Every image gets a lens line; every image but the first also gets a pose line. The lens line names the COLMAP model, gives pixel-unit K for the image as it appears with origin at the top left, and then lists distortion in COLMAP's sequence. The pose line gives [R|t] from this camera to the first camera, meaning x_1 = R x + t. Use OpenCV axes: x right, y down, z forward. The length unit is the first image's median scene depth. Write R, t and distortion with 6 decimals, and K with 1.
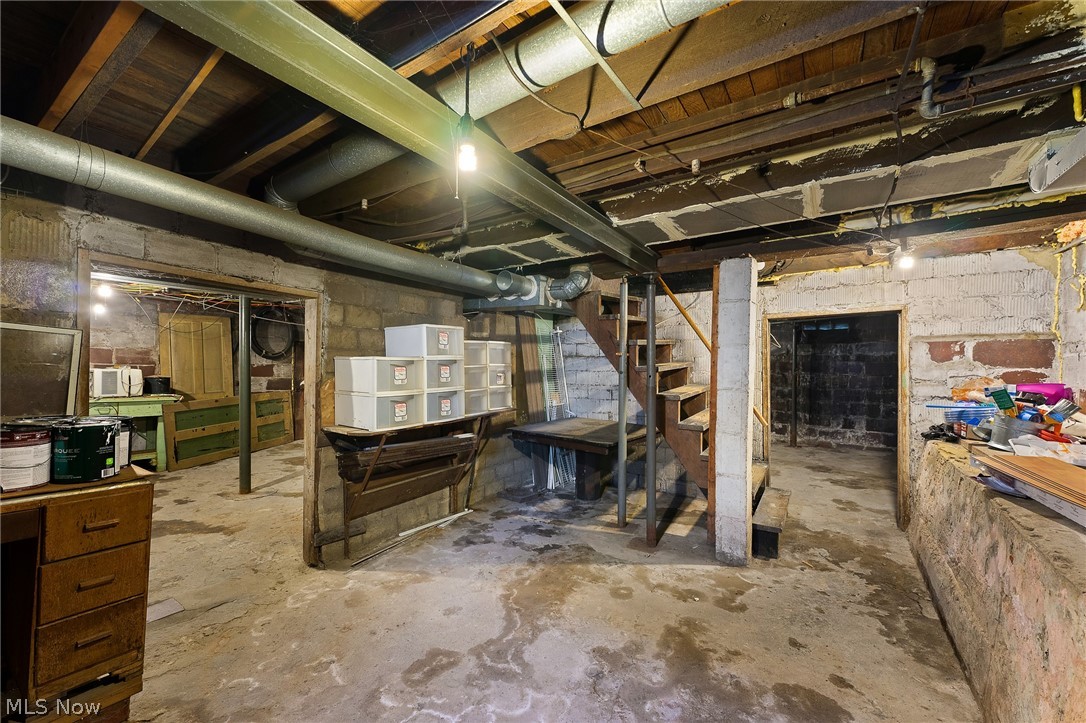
lens RADIAL K [[435.9, 0, 545.9], [0, 435.9, 367.4], [0, 0, 1]] dist [-0.001862, -0.000176]
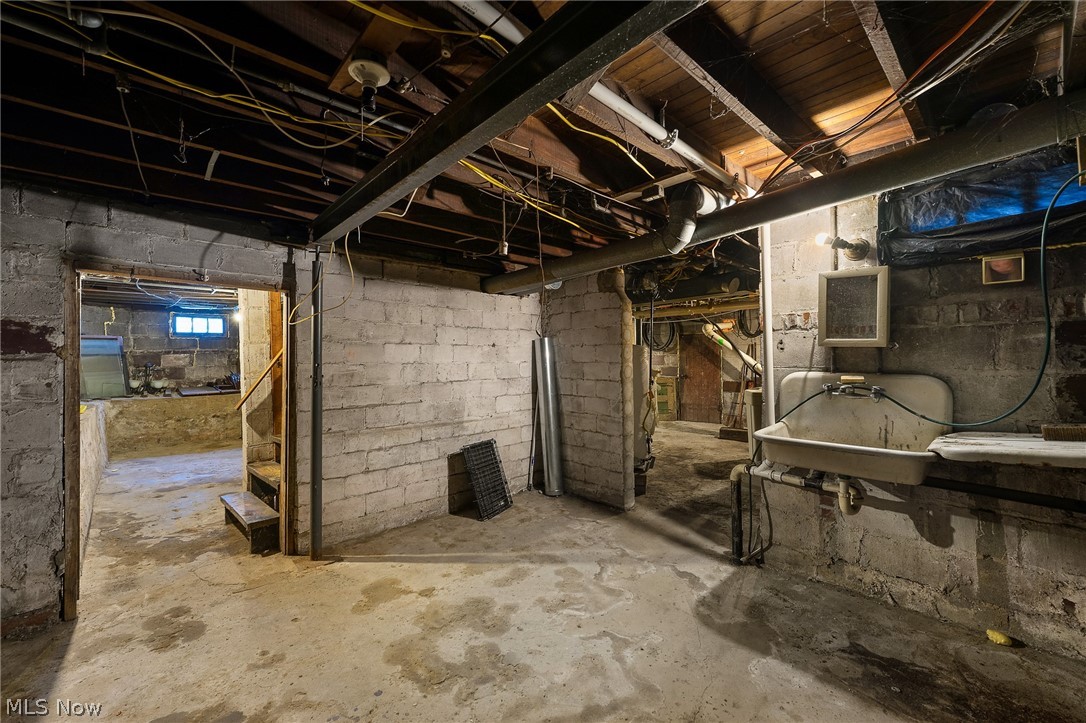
lens RADIAL K [[435.9, 0, 543.0], [0, 435.9, 359.8], [0, 0, 1]] dist [-0.001862, -0.000176]
pose [[-0.214292, -0.003127, -0.976765, 1.462351], [0.013746, 0.999886, -0.006217, 0.017773], [0.976673, -0.014759, -0.214224, 2.050054]]
